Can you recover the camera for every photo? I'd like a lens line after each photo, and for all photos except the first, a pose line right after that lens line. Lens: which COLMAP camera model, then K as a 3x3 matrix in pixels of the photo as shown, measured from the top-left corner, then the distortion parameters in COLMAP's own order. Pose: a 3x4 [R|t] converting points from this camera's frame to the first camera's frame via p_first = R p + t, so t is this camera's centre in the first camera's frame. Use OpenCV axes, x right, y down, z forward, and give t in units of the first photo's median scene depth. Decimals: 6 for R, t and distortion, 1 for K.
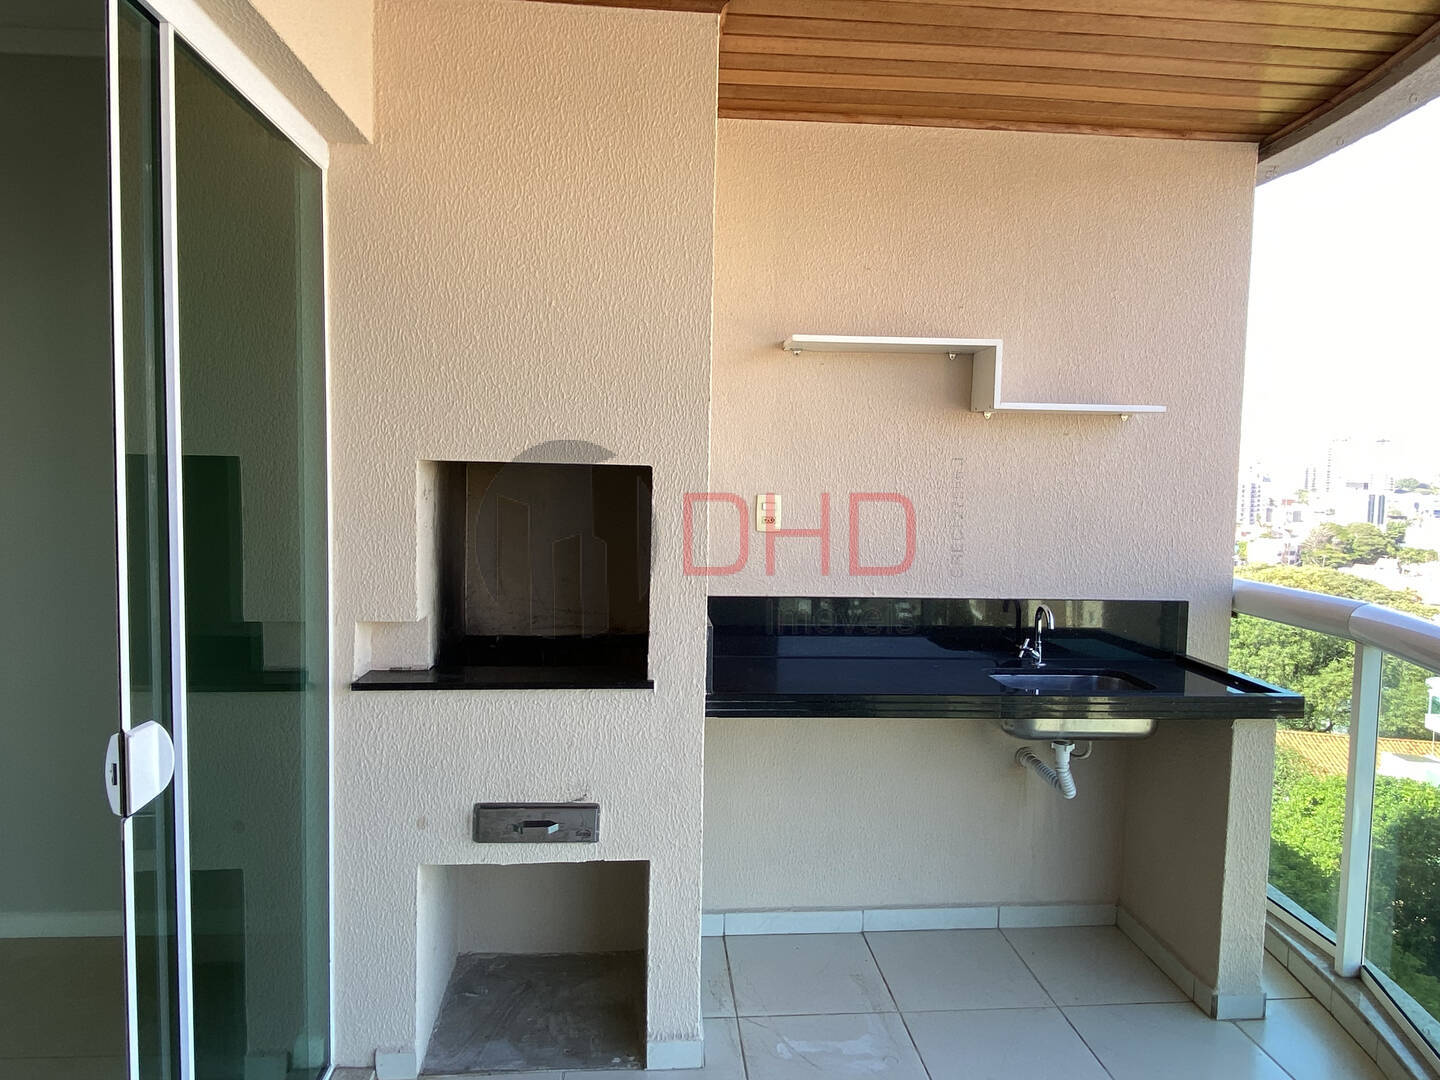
lens RADIAL K [[934.0, 0, 720.6], [0, 934.0, 531.5], [0, 0, 1]] dist [0.070822, -0.097721]
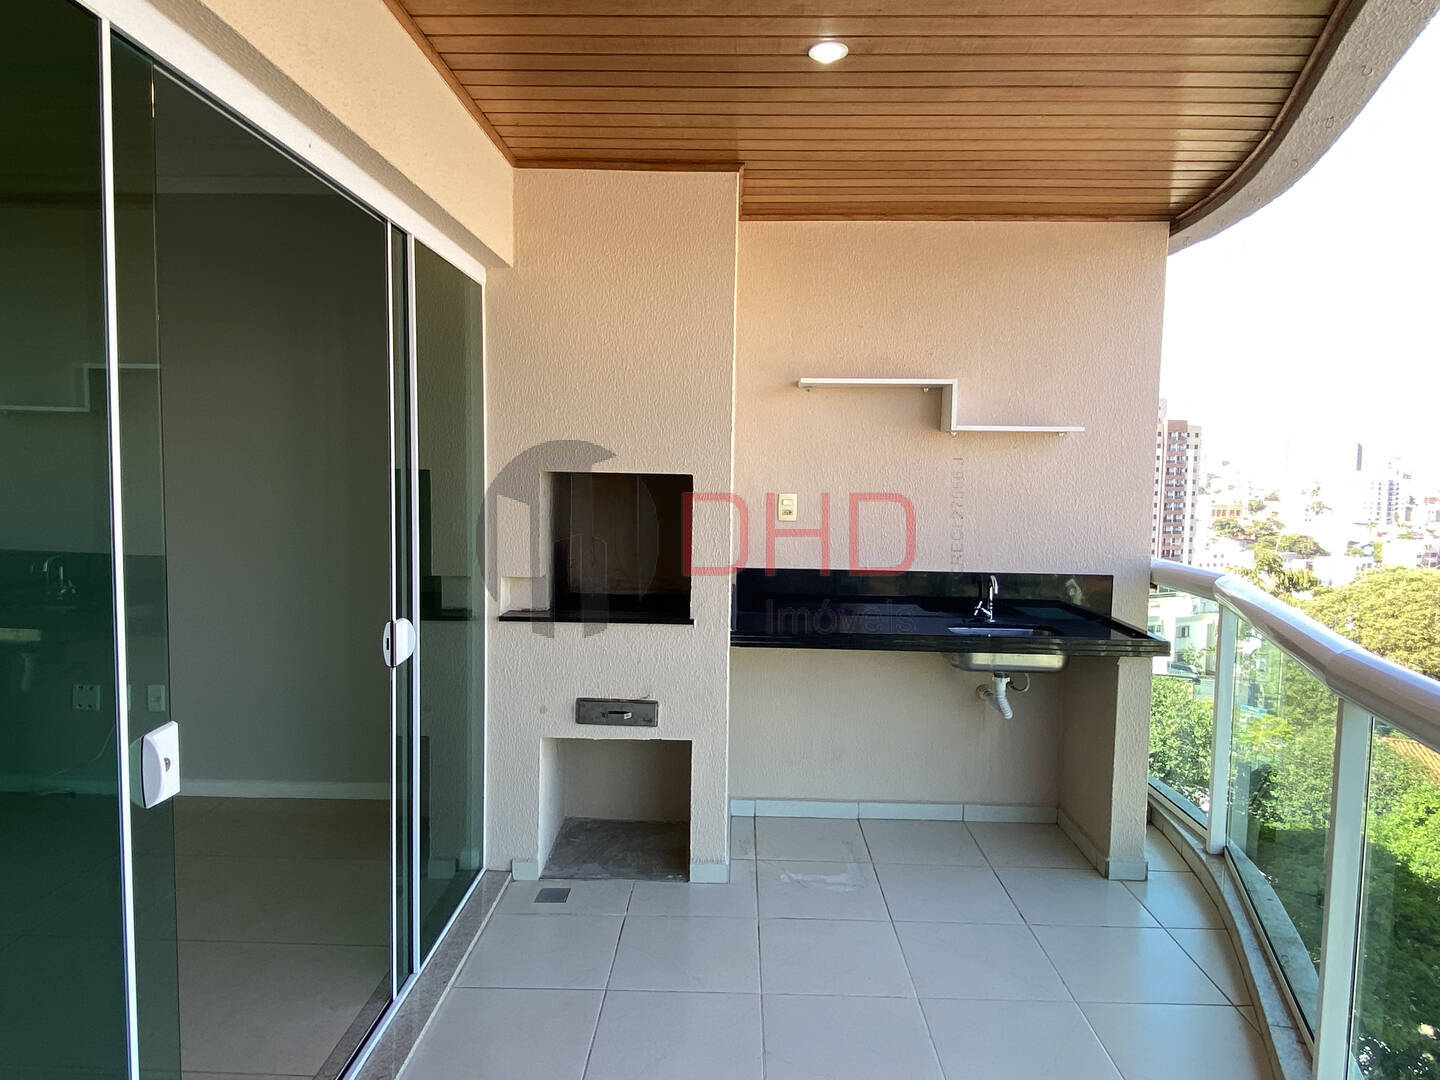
lens RADIAL K [[934.0, 0, 720.6], [0, 934.0, 531.5], [0, 0, 1]] dist [0.070822, -0.097721]
pose [[0.994572, 0.002773, -0.104010, 0.111346], [-0.002674, 0.999996, 0.001089, 0.016366], [0.104013, -0.000805, 0.994576, -0.421781]]
